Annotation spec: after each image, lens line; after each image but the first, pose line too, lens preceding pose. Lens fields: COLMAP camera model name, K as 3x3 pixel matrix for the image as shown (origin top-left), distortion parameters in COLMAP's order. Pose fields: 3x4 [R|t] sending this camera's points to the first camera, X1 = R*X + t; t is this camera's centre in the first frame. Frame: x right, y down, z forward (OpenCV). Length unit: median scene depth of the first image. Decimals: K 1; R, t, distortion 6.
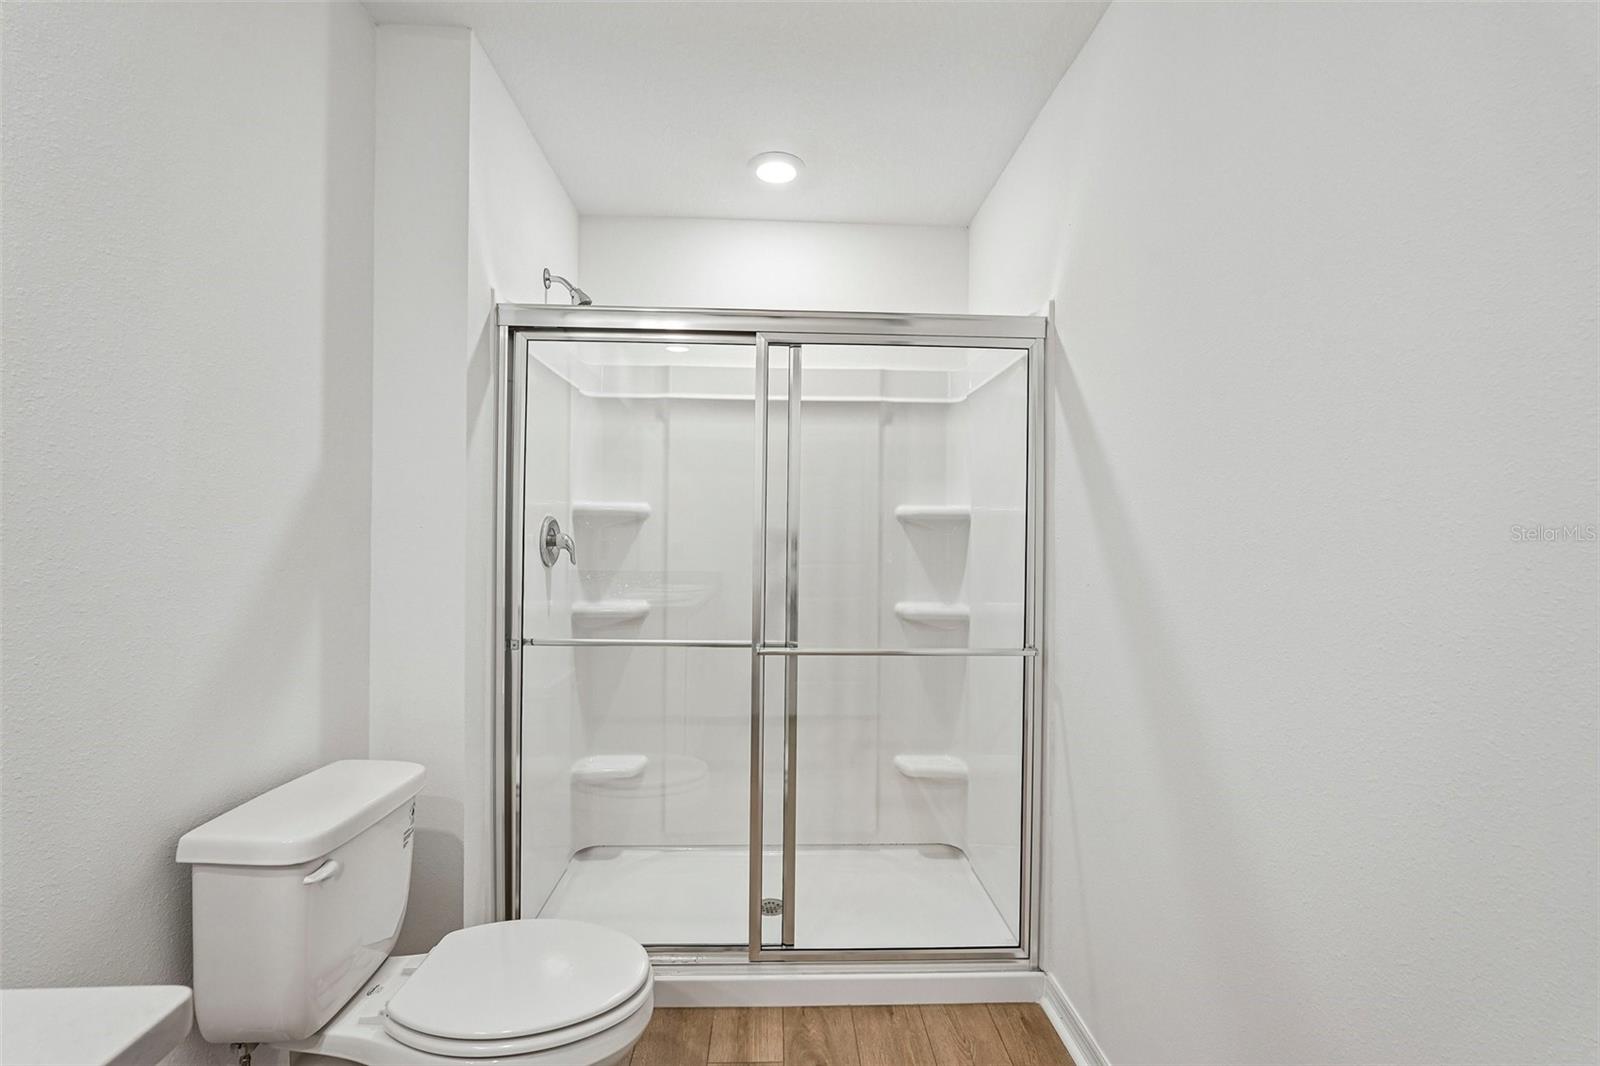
lens RADIAL K [[715.7, 0, 800.7], [0, 715.7, 529.1], [0, 0, 1]] dist [-0.006650, 0.005334]
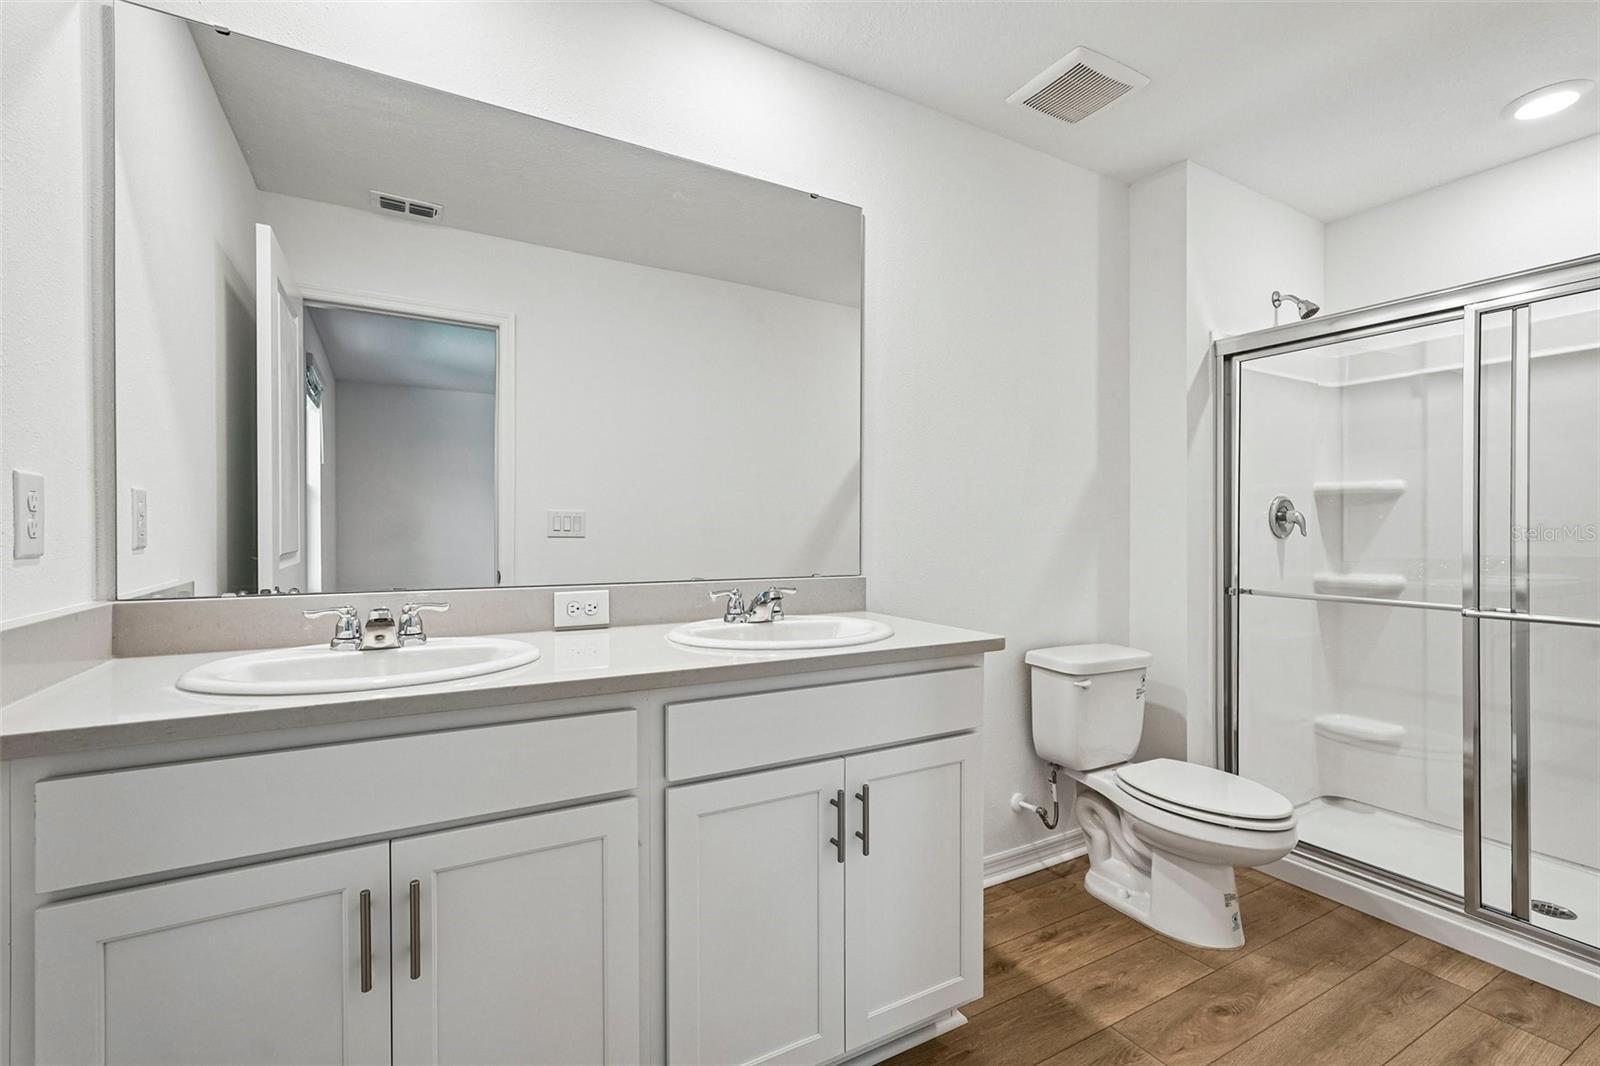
lens RADIAL K [[715.7, 0, 800.3], [0, 715.7, 534.9], [0, 0, 1]] dist [-0.006650, 0.005334]
pose [[0.465152, -0.009294, -0.885182, 0.363794], [0.010528, 0.999932, -0.004966, 0.047547], [0.885168, -0.007009, 0.465218, -0.299636]]
